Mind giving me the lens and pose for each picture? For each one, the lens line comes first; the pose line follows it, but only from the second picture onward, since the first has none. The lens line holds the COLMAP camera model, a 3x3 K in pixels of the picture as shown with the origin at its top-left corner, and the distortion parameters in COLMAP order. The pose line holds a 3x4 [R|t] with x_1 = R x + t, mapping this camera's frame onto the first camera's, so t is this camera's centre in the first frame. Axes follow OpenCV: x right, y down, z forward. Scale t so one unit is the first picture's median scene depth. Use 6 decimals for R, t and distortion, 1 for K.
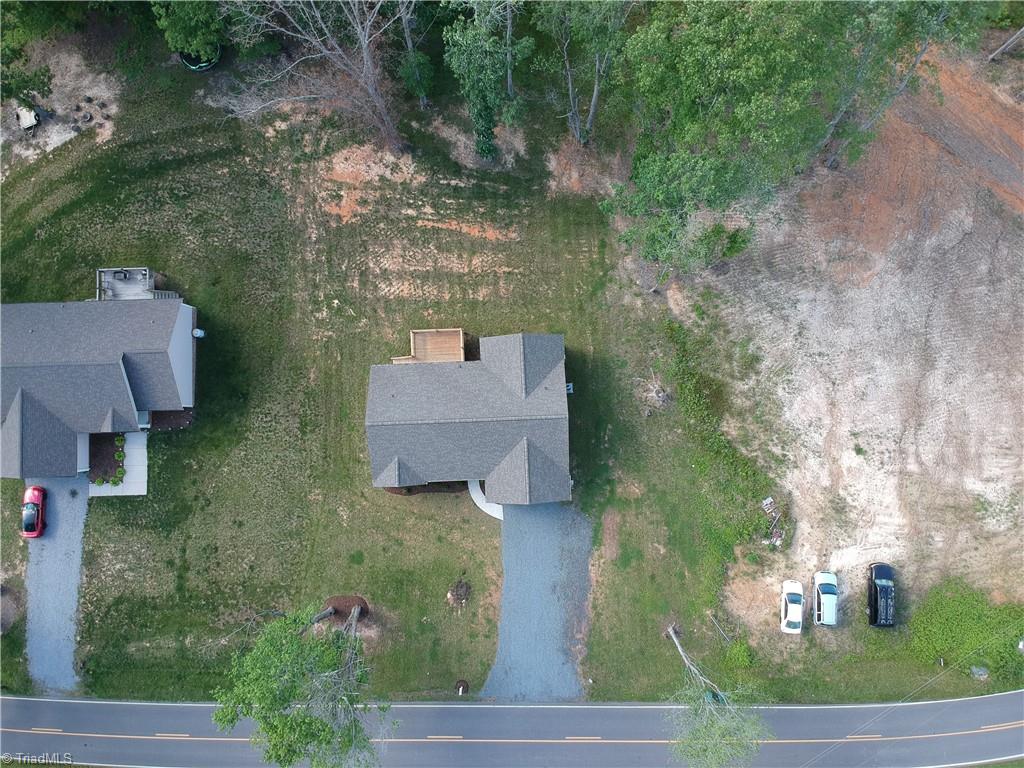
lens RADIAL K [[748.9, 0, 483.9], [0, 748.9, 387.2], [0, 0, 1]] dist [-0.014221, -0.096730]
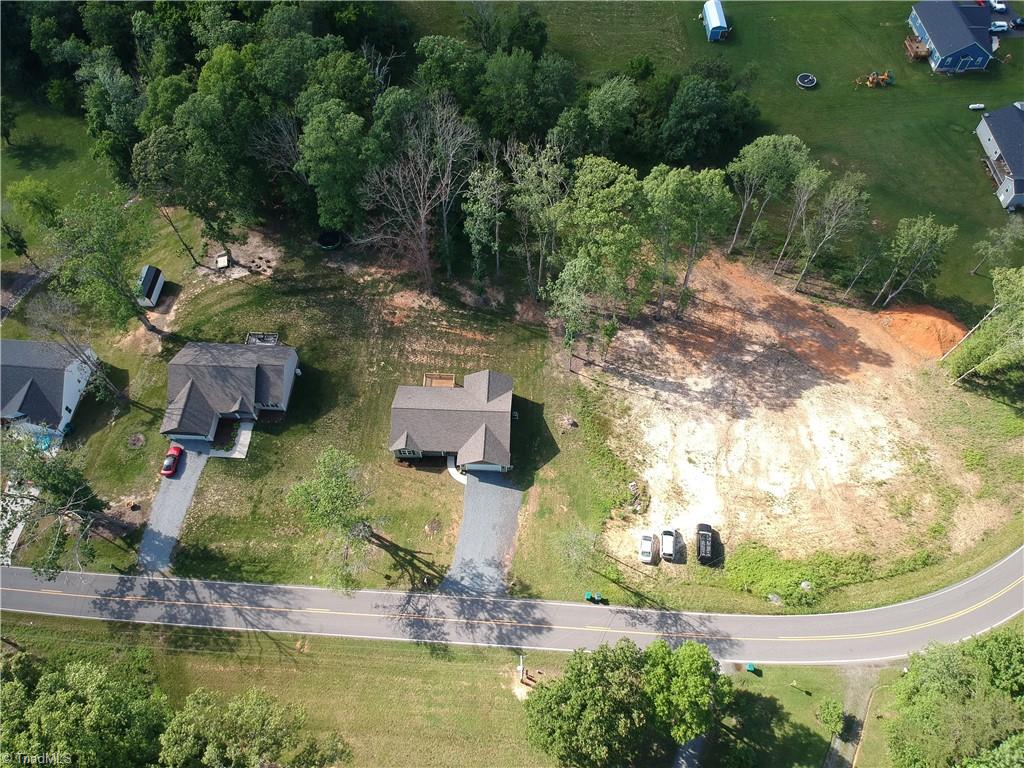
lens RADIAL K [[750.5, 0, 512.0], [0, 750.5, 384.0], [0, 0, 1]] dist [-0.143418, -0.001932]
pose [[0.995876, 0.089974, -0.011647, 0.116629], [-0.085267, 0.884378, -0.458917, 0.684002], [-0.030990, 0.458018, 0.888403, -0.485807]]
